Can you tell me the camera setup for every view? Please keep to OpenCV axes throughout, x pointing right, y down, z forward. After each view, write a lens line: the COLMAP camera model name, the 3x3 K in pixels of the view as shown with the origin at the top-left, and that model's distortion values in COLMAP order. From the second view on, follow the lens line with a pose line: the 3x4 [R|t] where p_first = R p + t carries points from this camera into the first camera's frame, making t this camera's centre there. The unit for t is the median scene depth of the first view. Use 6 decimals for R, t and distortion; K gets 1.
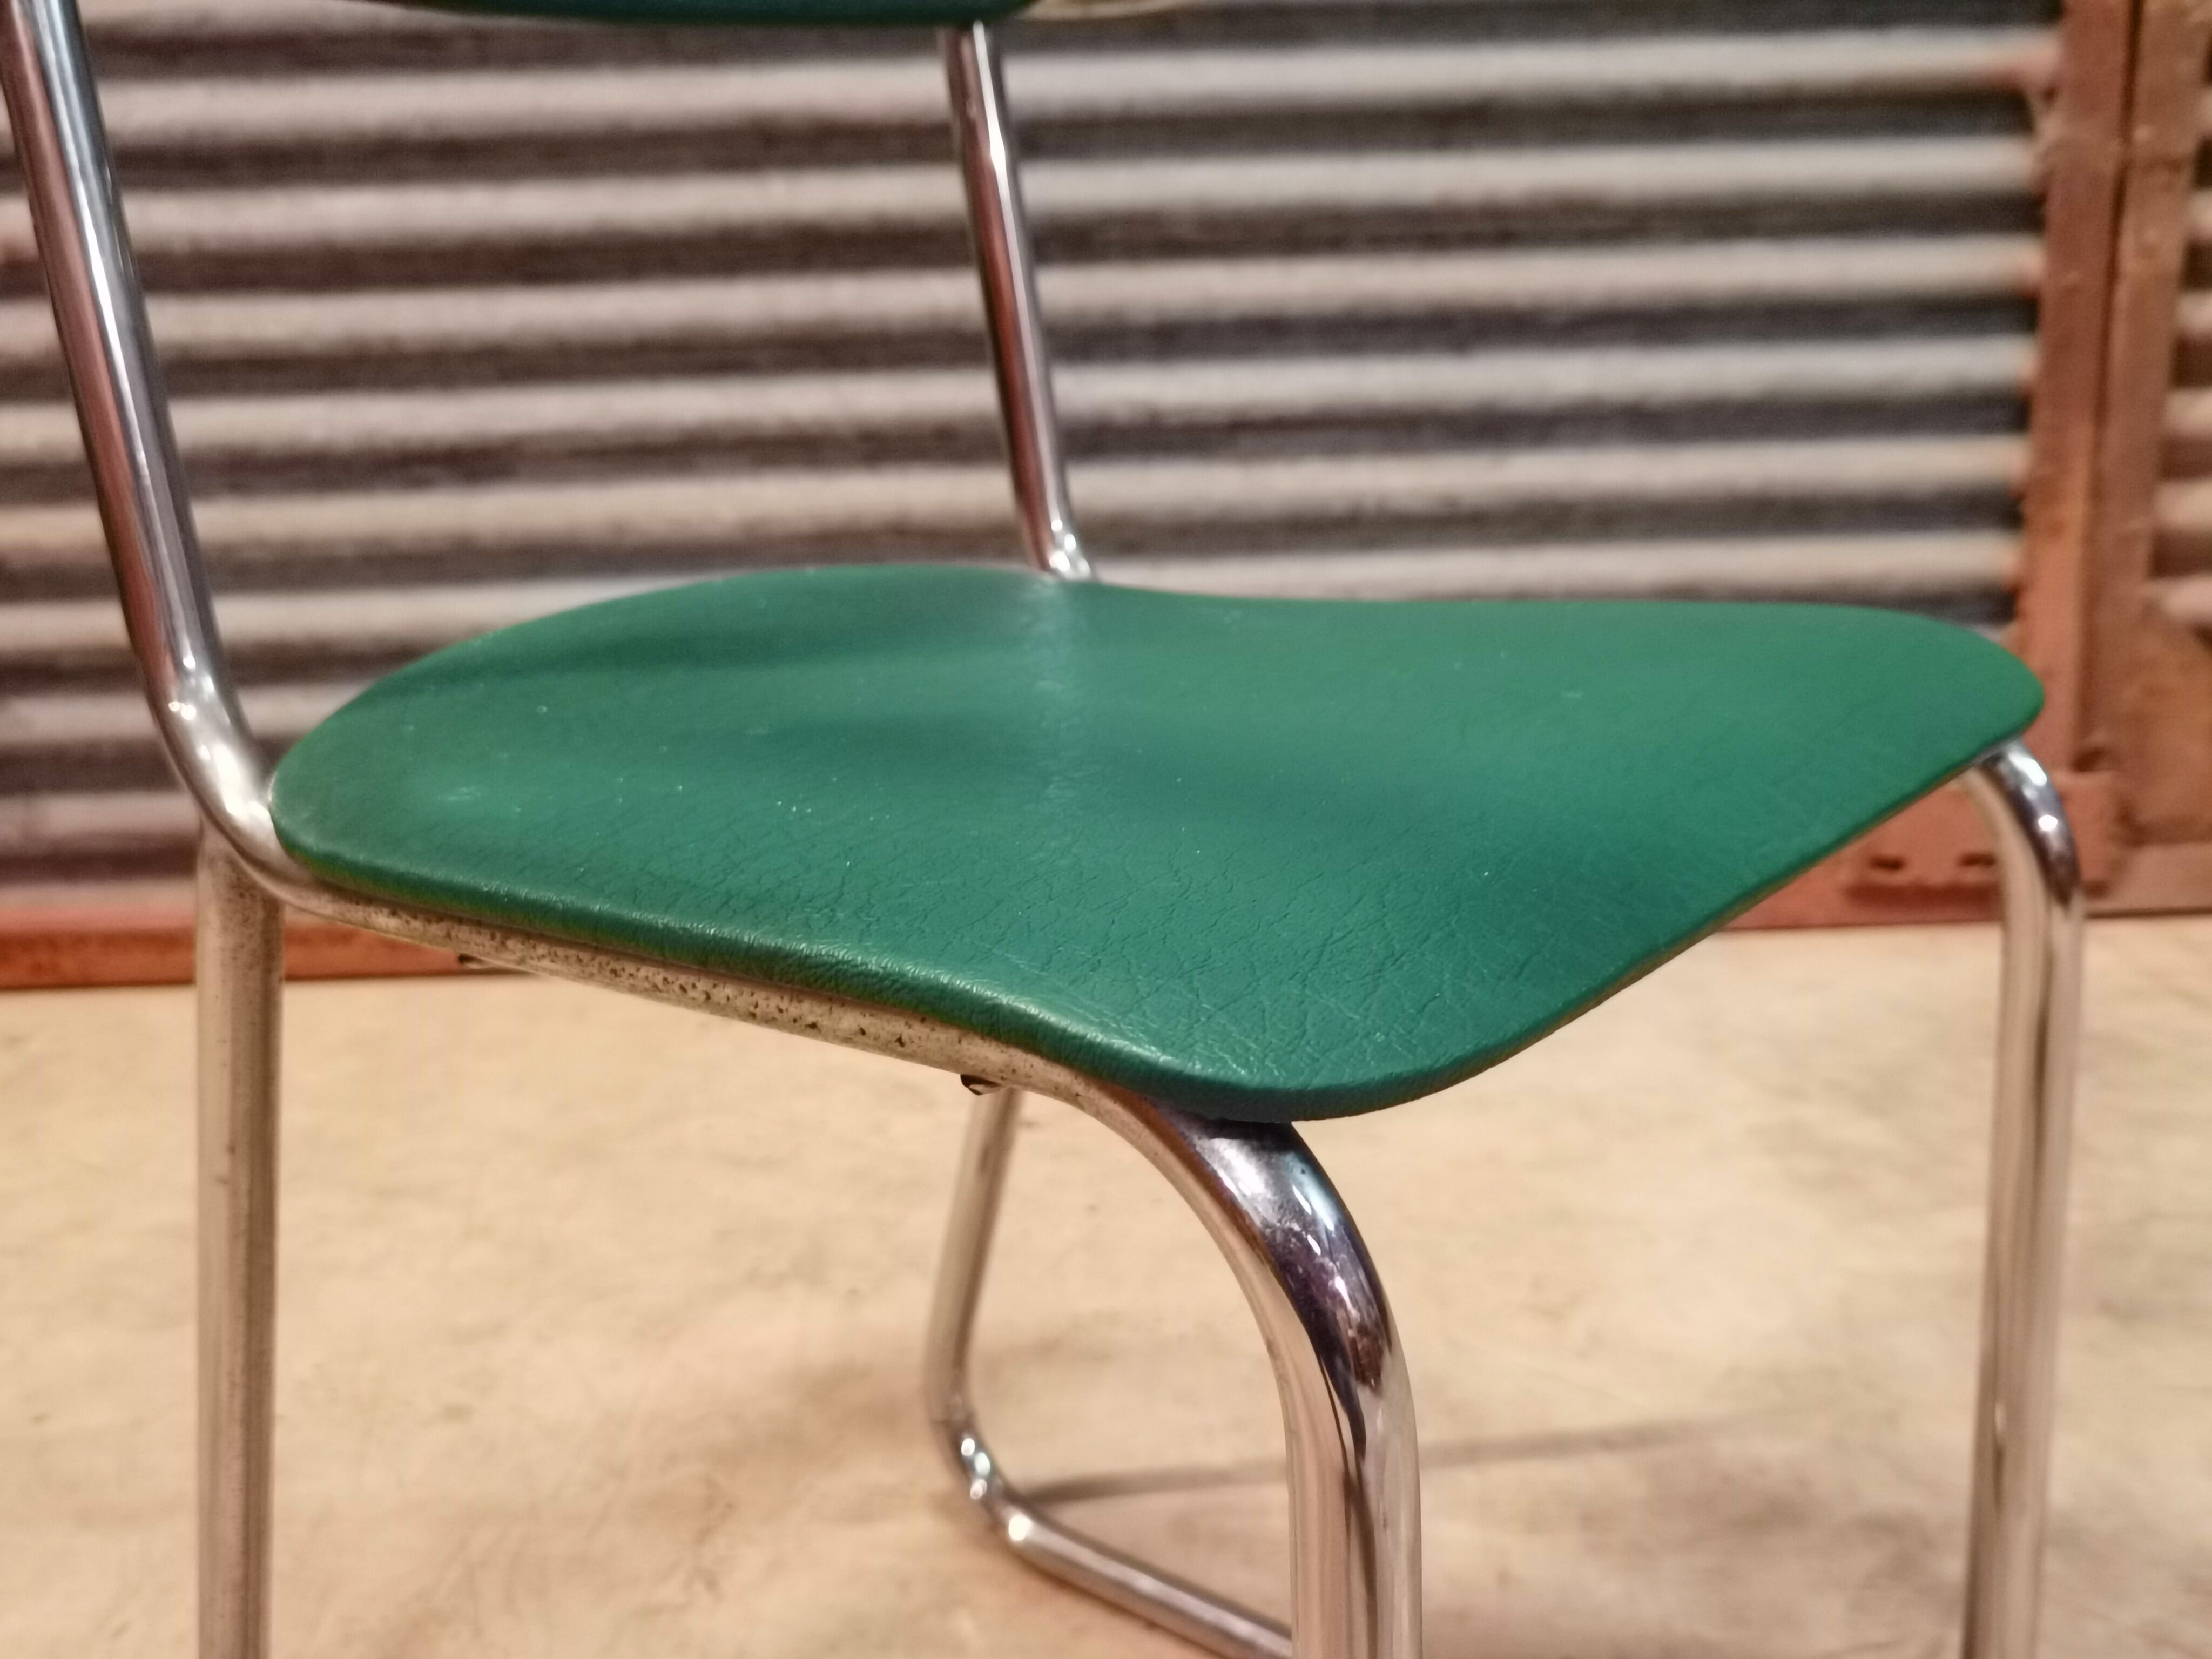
lens RADIAL K [[2122.8, 0, 1106.2], [0, 2122.8, 801.3], [0, 0, 1]] dist [0.005170, 0.000000]
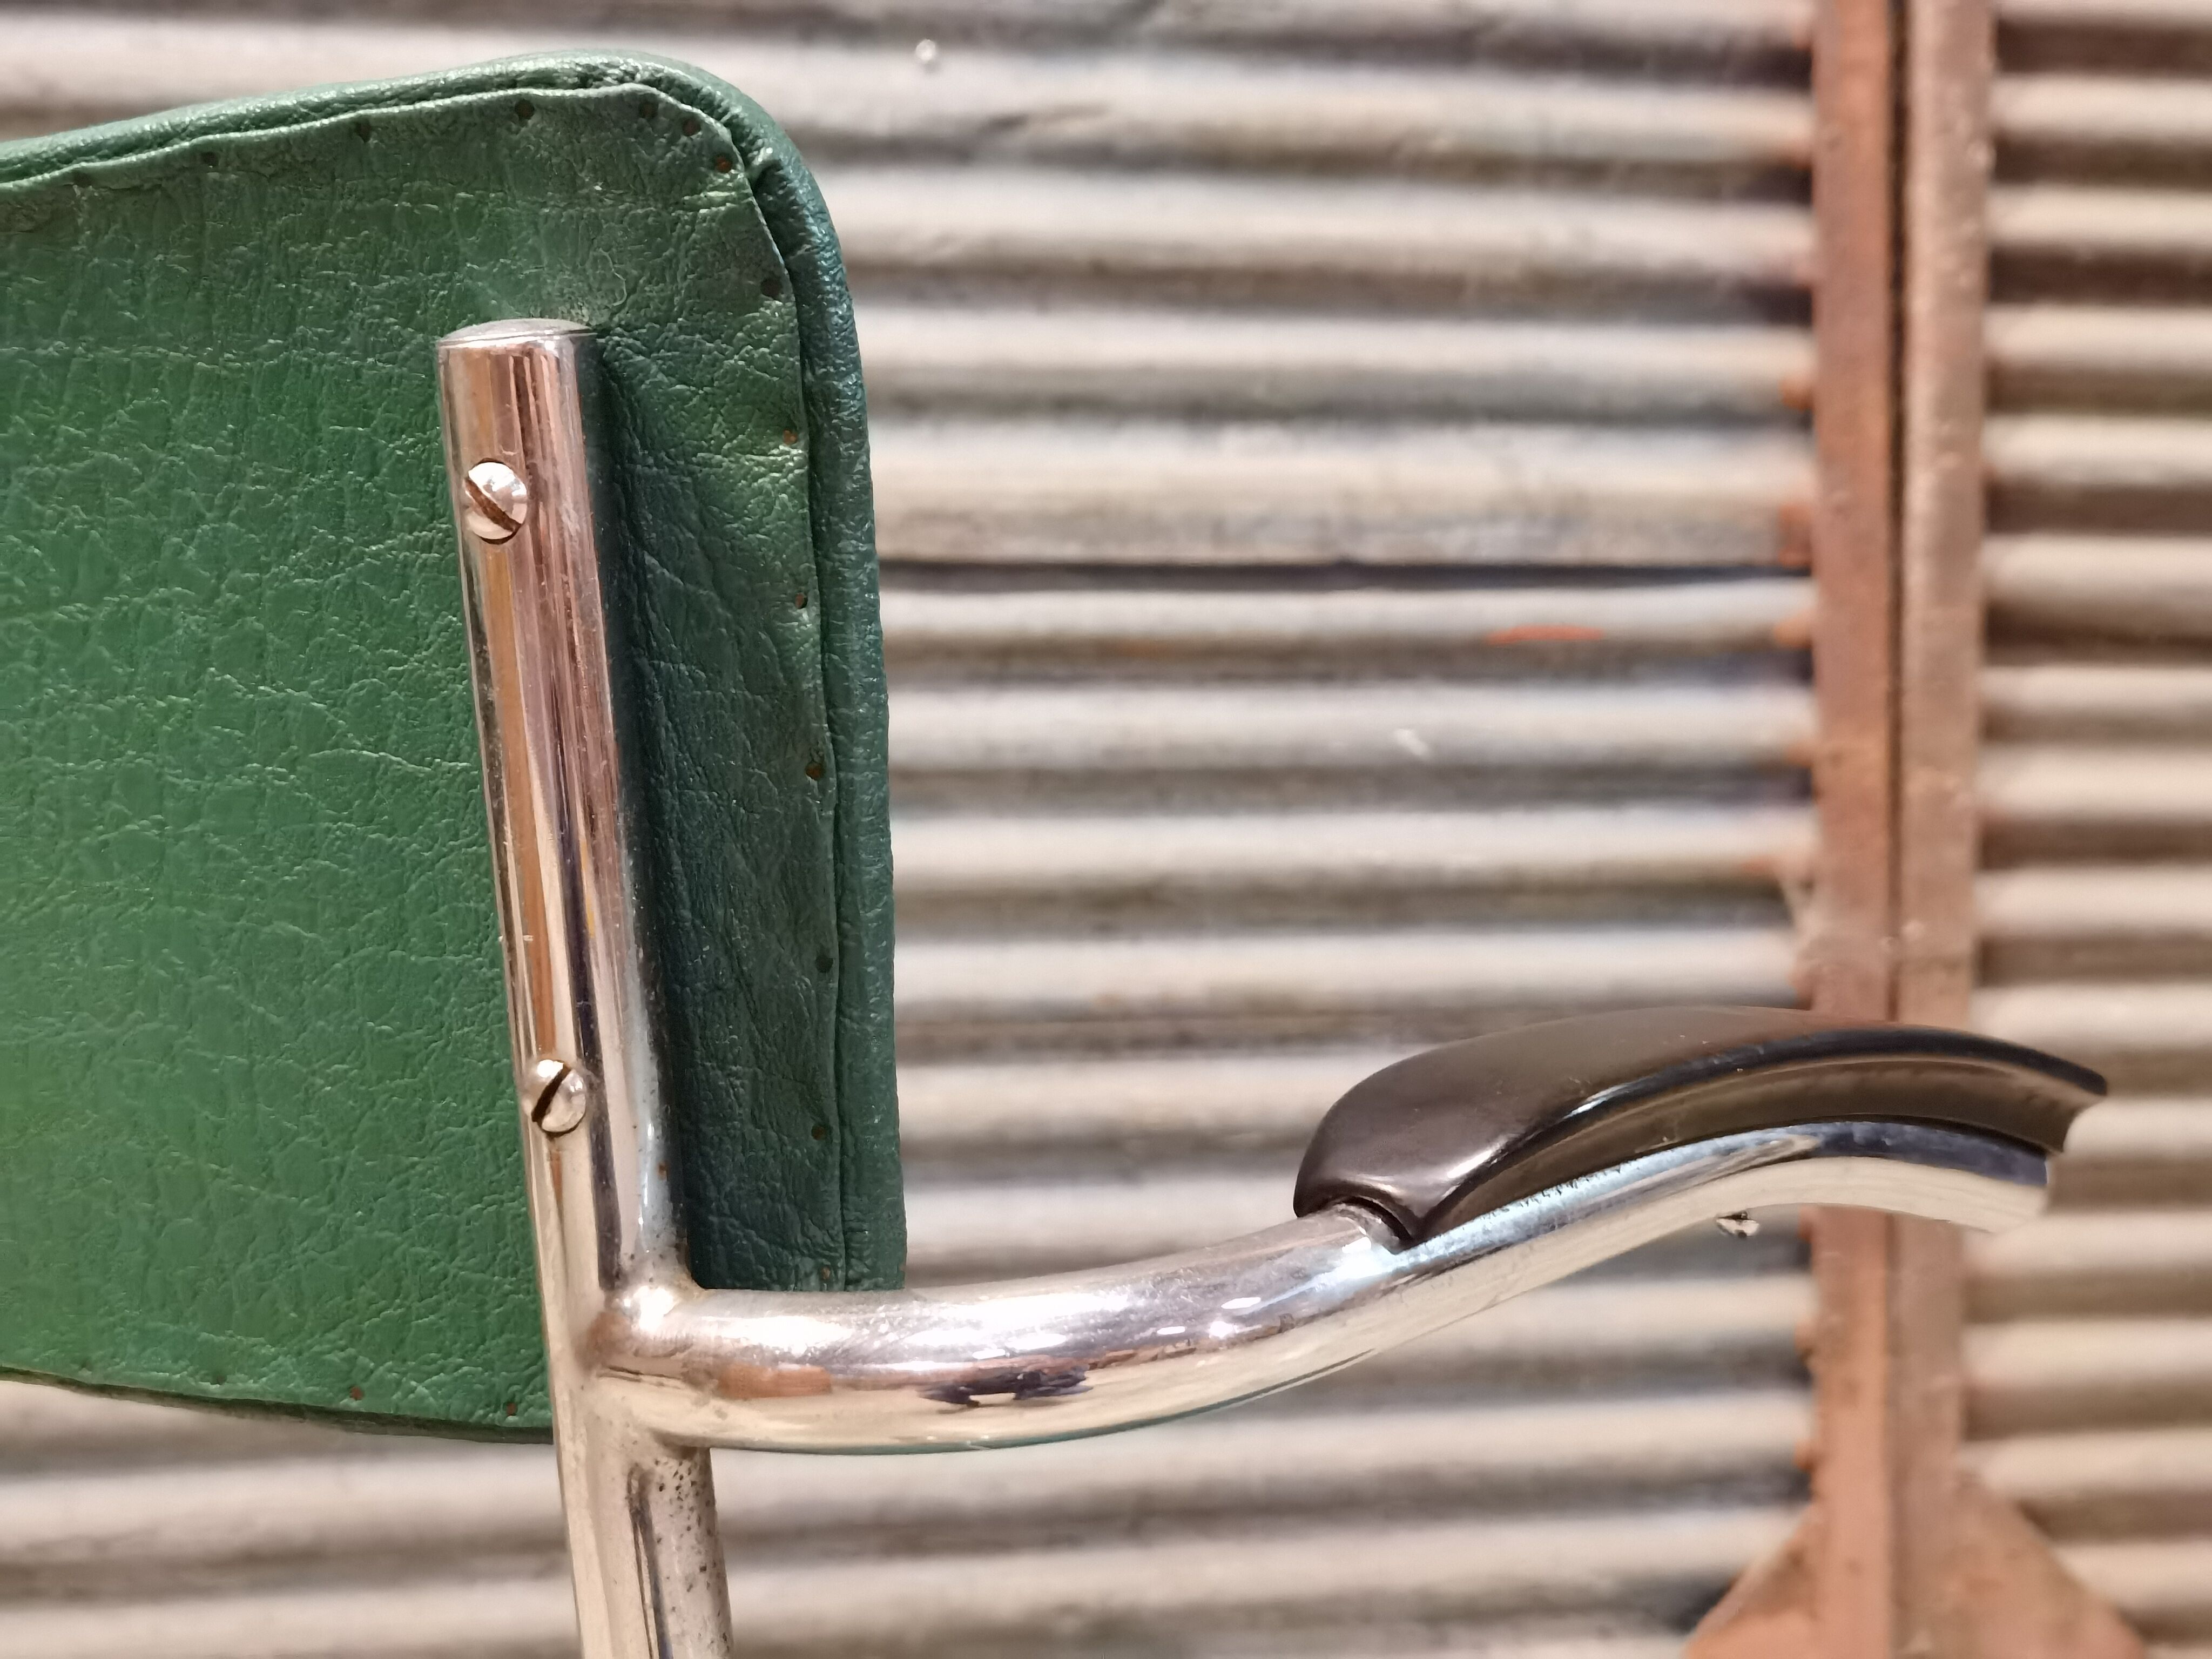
lens RADIAL K [[2932.4, 0, 1070.3], [0, 2932.4, 846.1], [0, 0, 1]] dist [-0.018911, 0.000000]
pose [[0.987783, 0.019300, 0.154636, -0.031833], [0.015266, 0.975545, -0.219268, -0.095613], [-0.155086, 0.218950, 0.963332, -0.093673]]
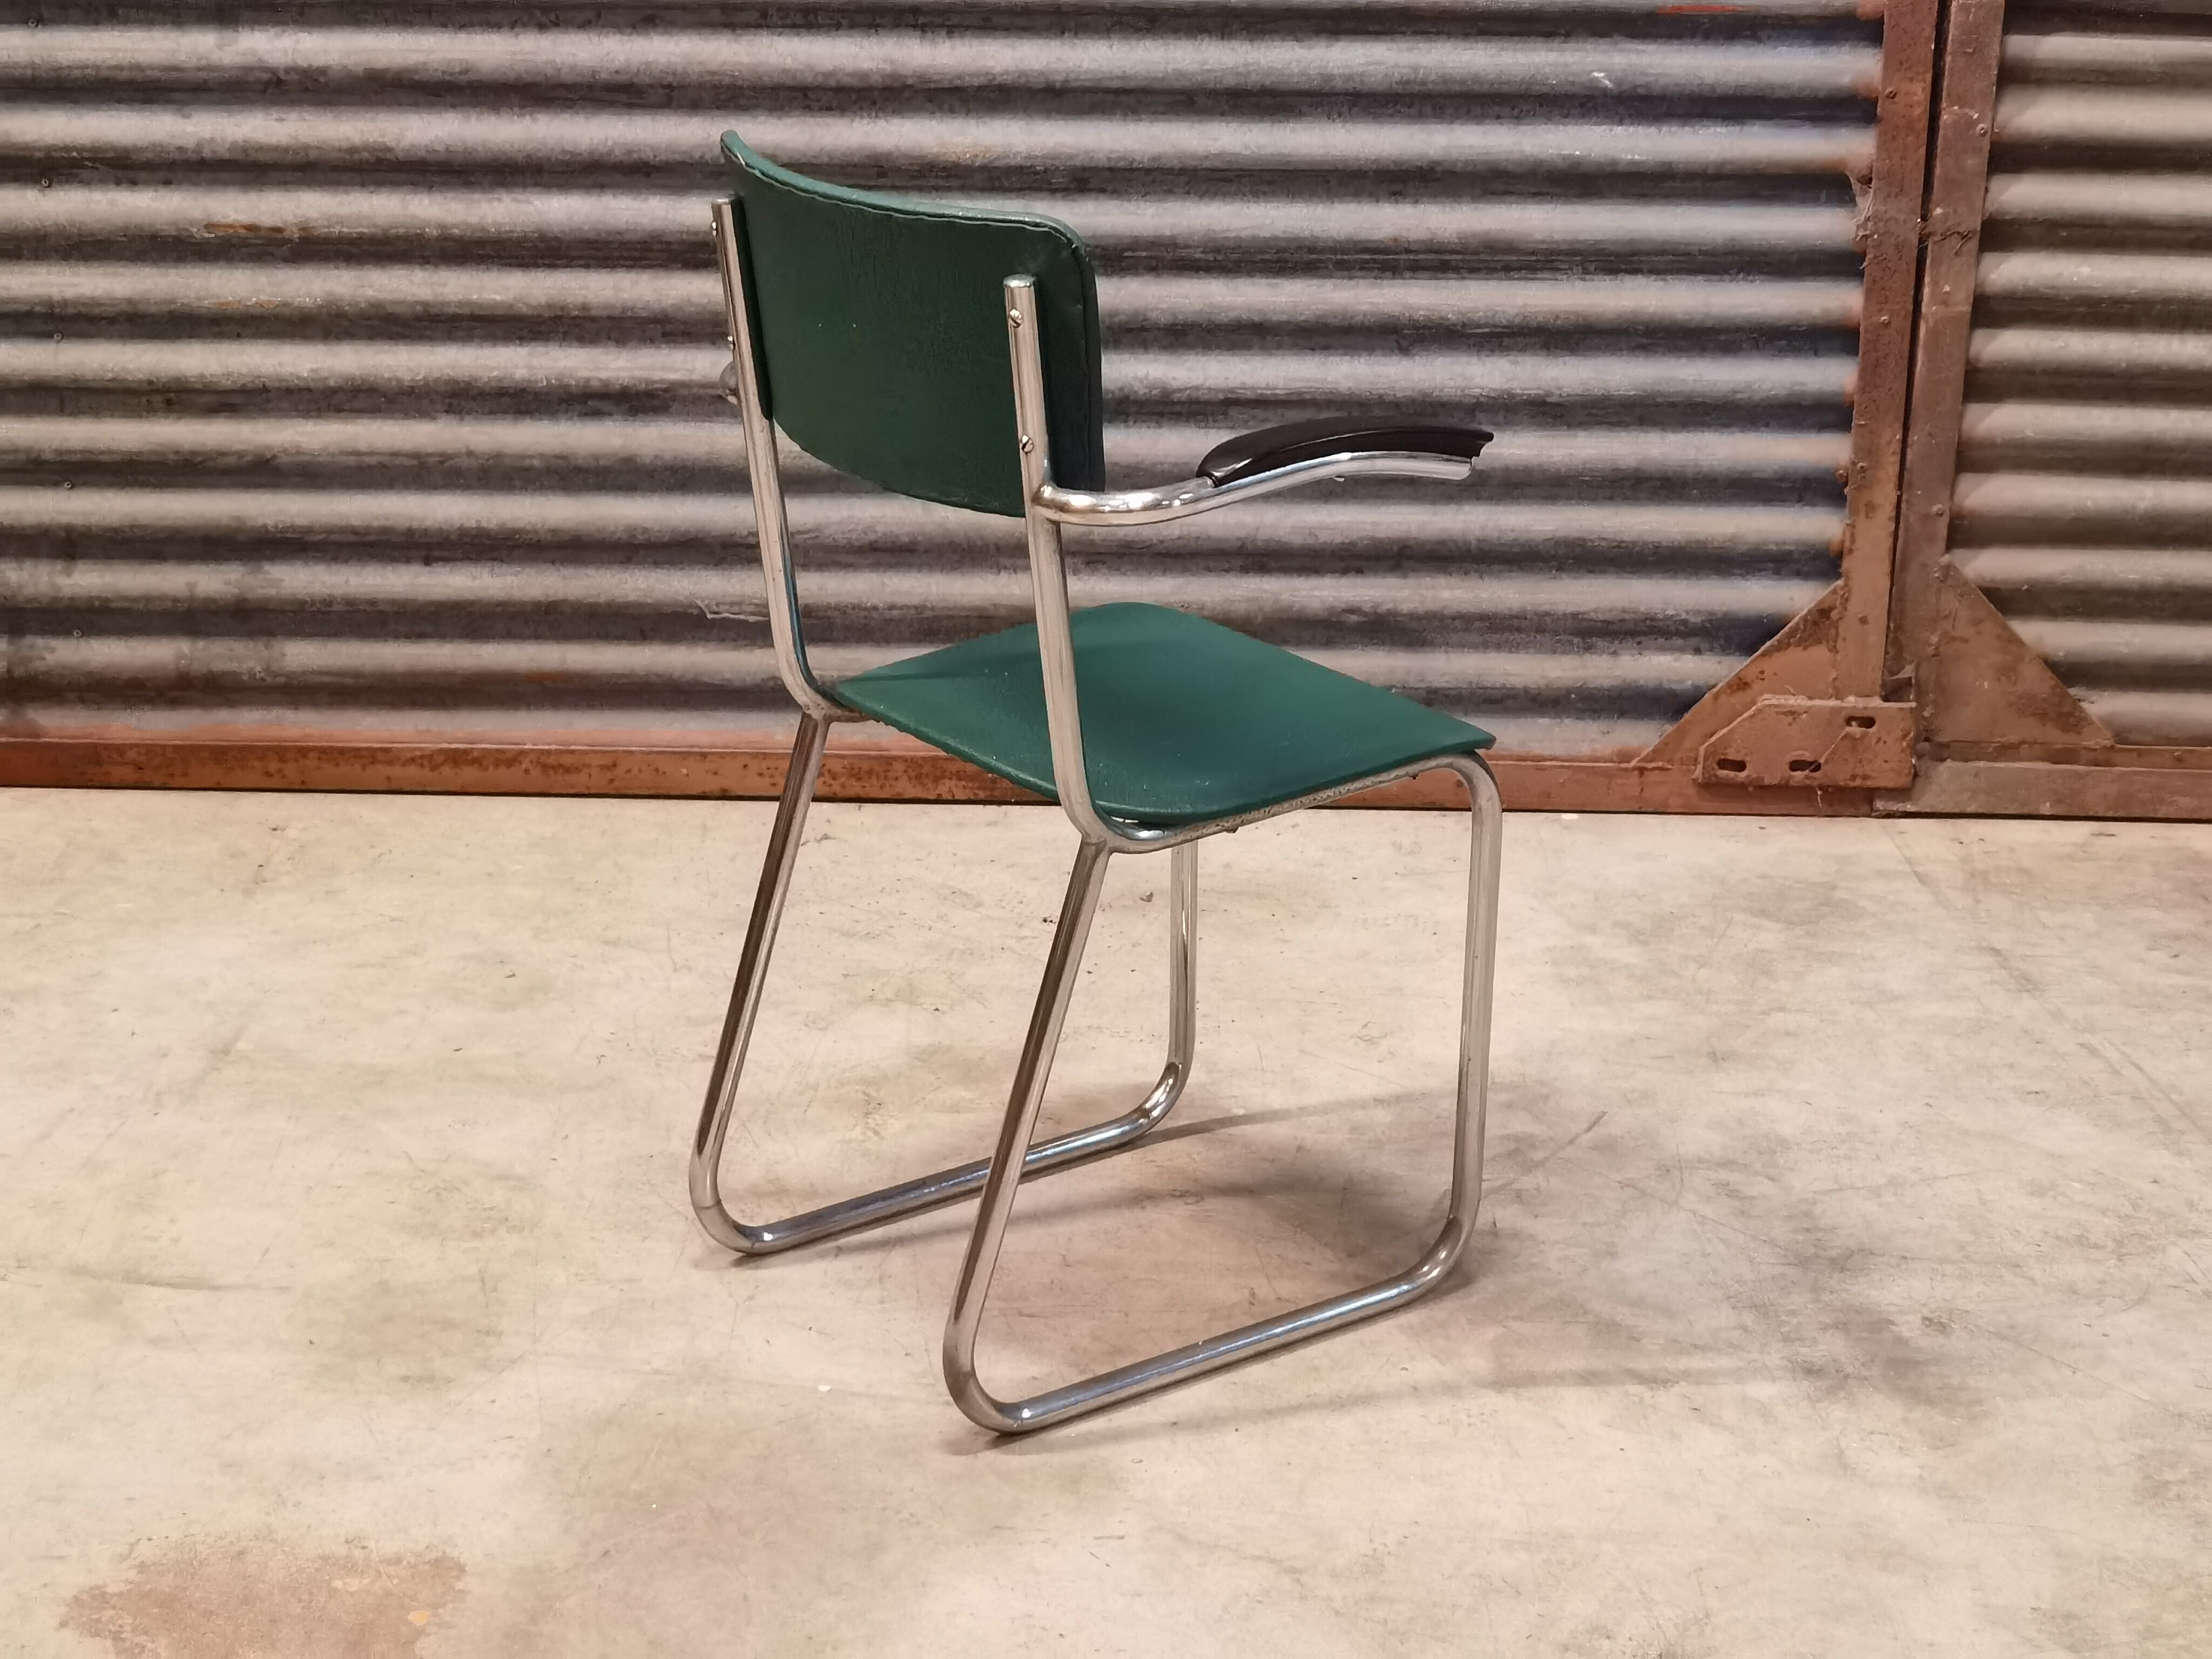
lens RADIAL K [[3750.2, 0, 1096.7], [0, 3750.2, 826.9], [0, 0, 1]] dist [-0.015836, 0.000000]
pose [[0.998729, 0.049995, -0.006430, 0.008768], [-0.049322, 0.995576, 0.079972, -0.100766], [0.010400, -0.079553, 0.996776, -1.332961]]
